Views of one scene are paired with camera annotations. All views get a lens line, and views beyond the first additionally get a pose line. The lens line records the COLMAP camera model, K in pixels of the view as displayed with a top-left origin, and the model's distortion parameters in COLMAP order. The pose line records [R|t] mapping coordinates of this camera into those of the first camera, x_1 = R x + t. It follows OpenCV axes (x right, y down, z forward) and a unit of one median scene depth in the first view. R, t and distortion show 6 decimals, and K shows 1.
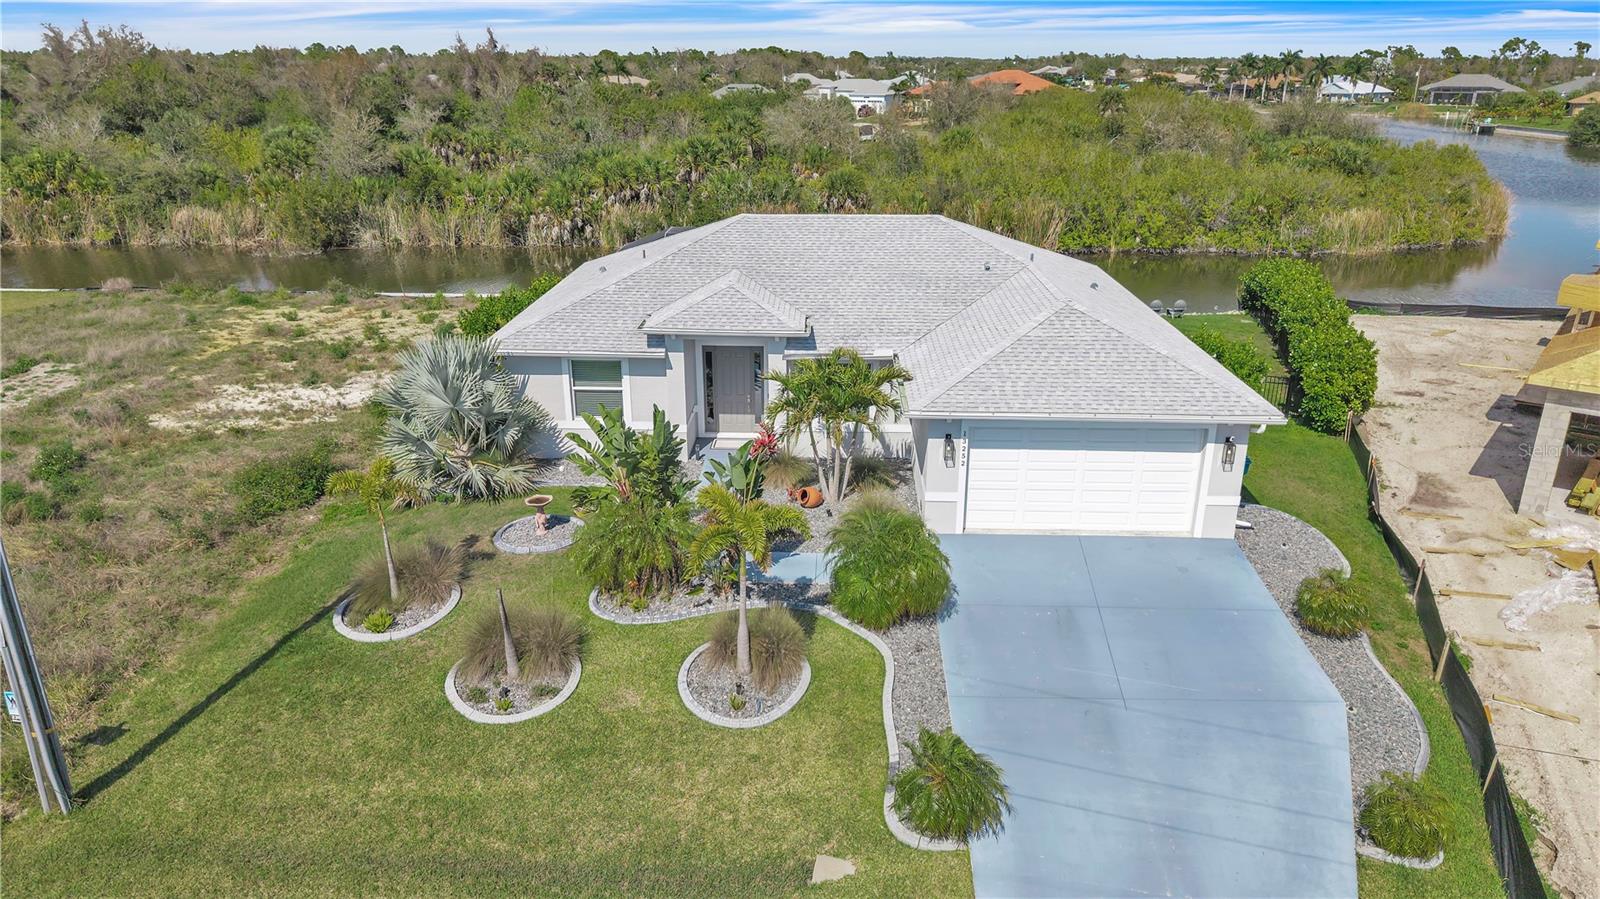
lens RADIAL K [[1085.4, 0, 797.1], [0, 1085.4, 453.4], [0, 0, 1]] dist [0.010492, -0.011934]
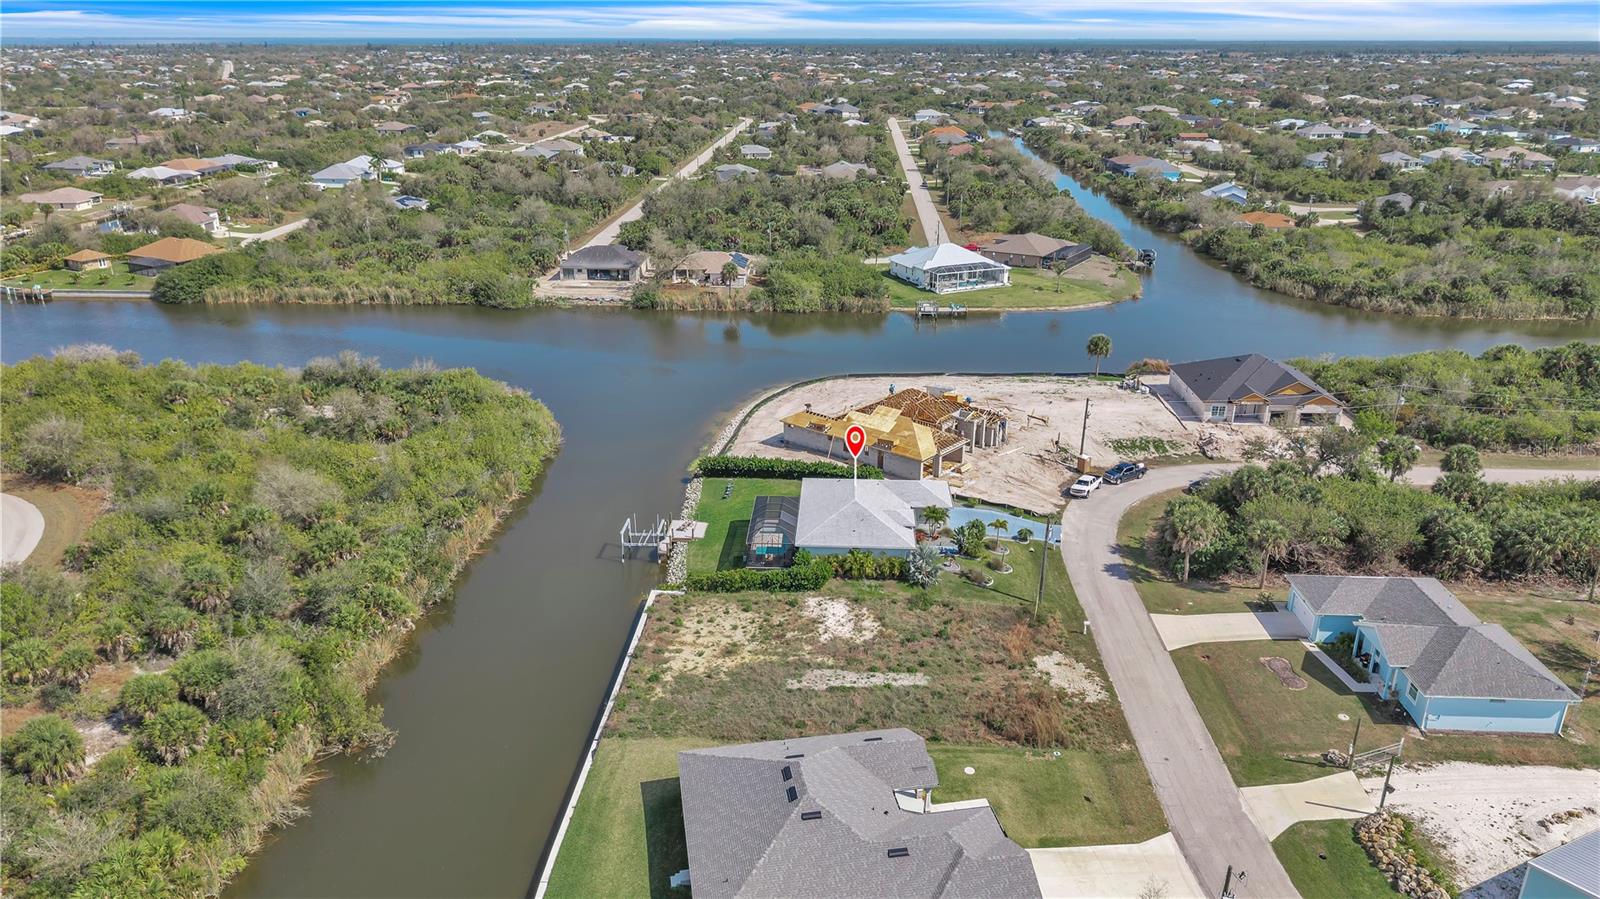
lens RADIAL K [[1080.5, 0, 800.0], [0, 1080.5, 449.5], [0, 0, 1]] dist [0.045727, -0.053996]
pose [[0.017868, -0.357961, 0.933566, -3.887203], [0.340843, 0.879966, 0.330885, -1.877531], [-0.939950, 0.312287, 0.137732, 0.710277]]
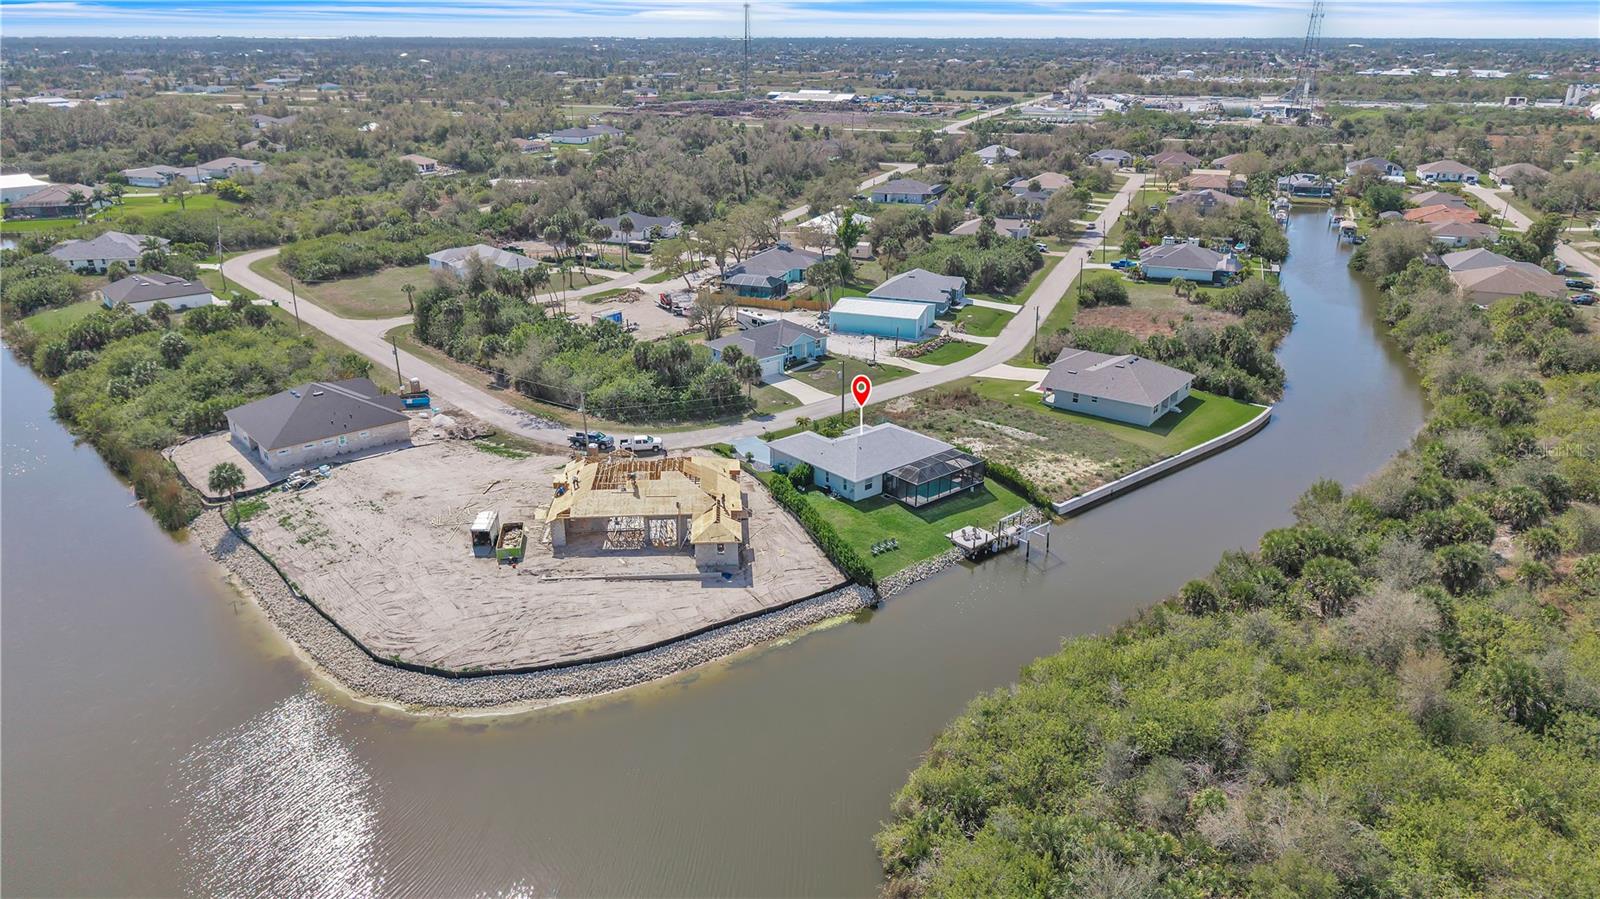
lens RADIAL K [[1075.2, 0, 795.1], [0, 1075.2, 454.9], [0, 0, 1]] dist [0.082583, -0.126064]
pose [[-0.737504, 0.239534, -0.631436, 3.451122], [-0.234365, 0.786103, 0.571940, -2.900599], [0.633373, 0.569794, -0.523616, 3.557646]]
